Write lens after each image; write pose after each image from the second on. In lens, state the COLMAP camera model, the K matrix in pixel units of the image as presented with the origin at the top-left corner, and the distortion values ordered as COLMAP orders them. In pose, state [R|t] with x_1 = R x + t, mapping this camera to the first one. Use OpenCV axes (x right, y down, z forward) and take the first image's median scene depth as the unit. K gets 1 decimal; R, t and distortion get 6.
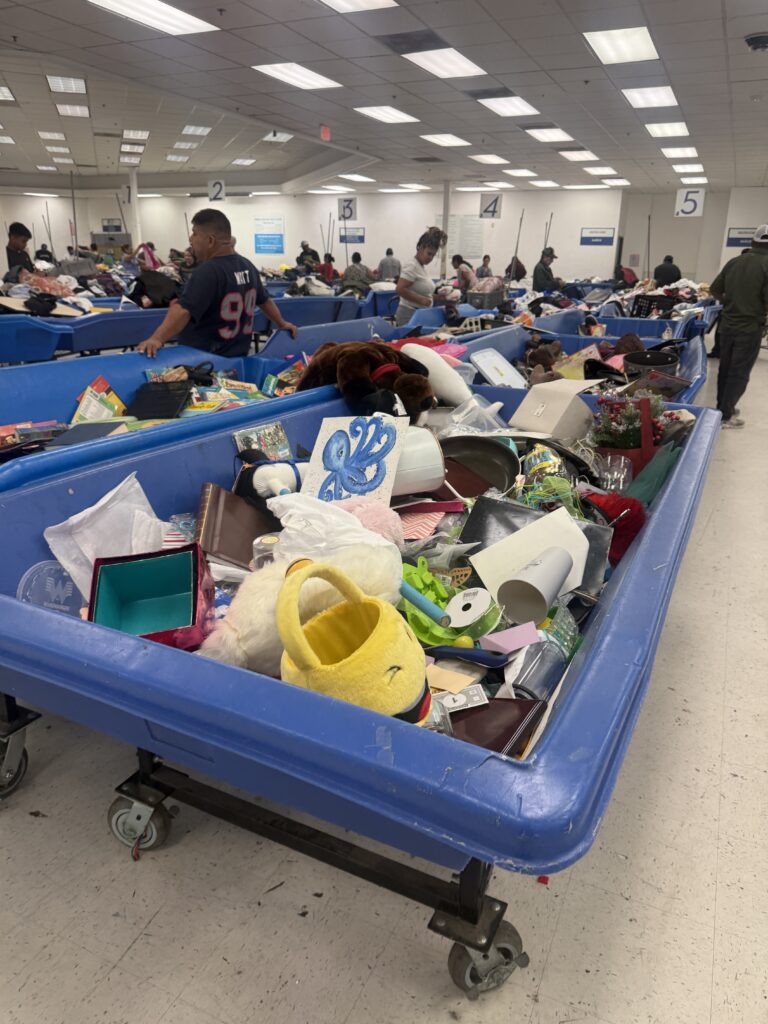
lens RADIAL K [[722.7, 0, 383.6], [0, 722.7, 514.6], [0, 0, 1]] dist [-0.008132, -0.007404]
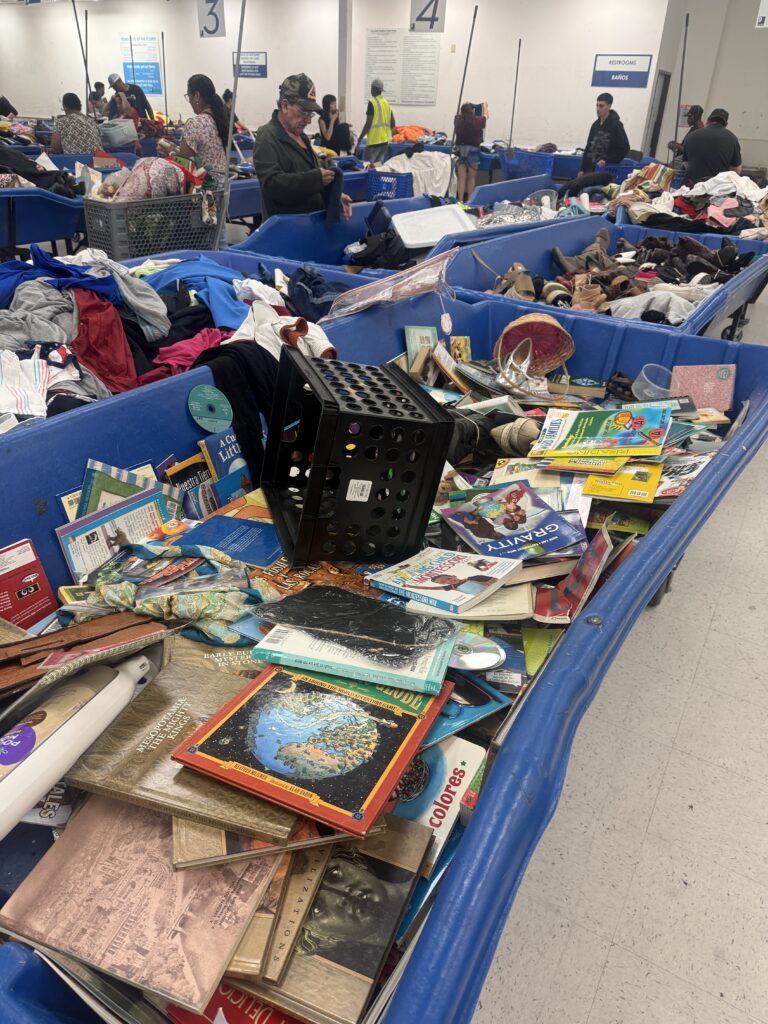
lens RADIAL K [[722.7, 0, 383.9], [0, 722.7, 509.8], [0, 0, 1]] dist [-0.008132, -0.007404]
pose [[0.995178, 0.061291, -0.076574, 0.179732], [-0.047164, 0.983562, 0.174303, -0.135878], [0.085998, -0.169851, 0.981710, 0.372726]]
